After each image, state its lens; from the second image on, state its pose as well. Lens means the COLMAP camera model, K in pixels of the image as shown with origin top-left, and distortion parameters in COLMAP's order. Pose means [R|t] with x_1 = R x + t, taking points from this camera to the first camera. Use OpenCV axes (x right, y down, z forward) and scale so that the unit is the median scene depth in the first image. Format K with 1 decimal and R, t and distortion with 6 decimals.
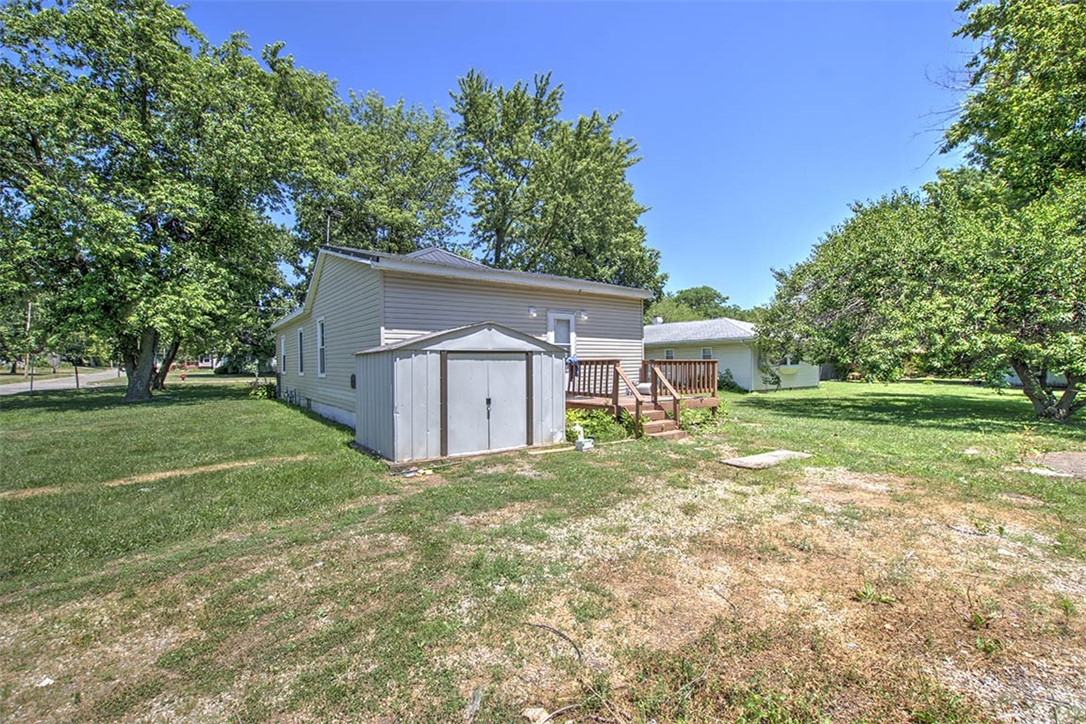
lens RADIAL K [[466.6, 0, 541.9], [0, 466.6, 364.5], [0, 0, 1]] dist [-0.000505, -0.000136]
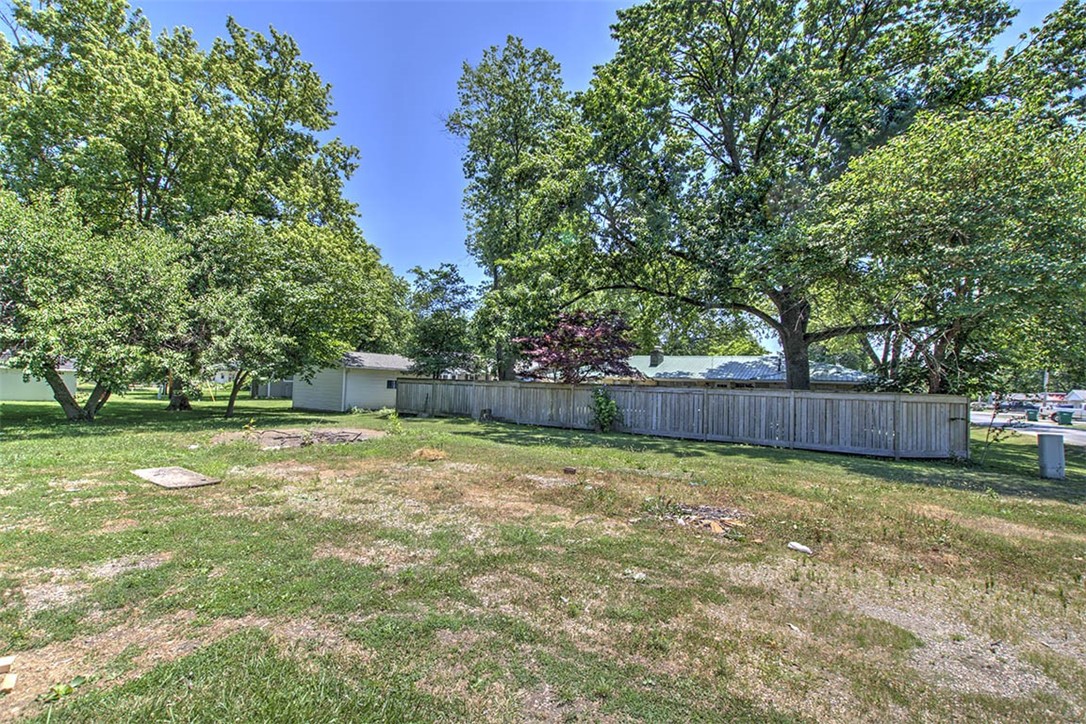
lens RADIAL K [[466.6, 0, 541.9], [0, 466.6, 364.5], [0, 0, 1]] dist [-0.000505, -0.000136]
pose [[-0.325106, 0.036218, 0.944984, -0.586268], [-0.036905, 0.998019, -0.050947, 0.004973], [-0.944957, -0.051438, -0.323126, 0.591407]]
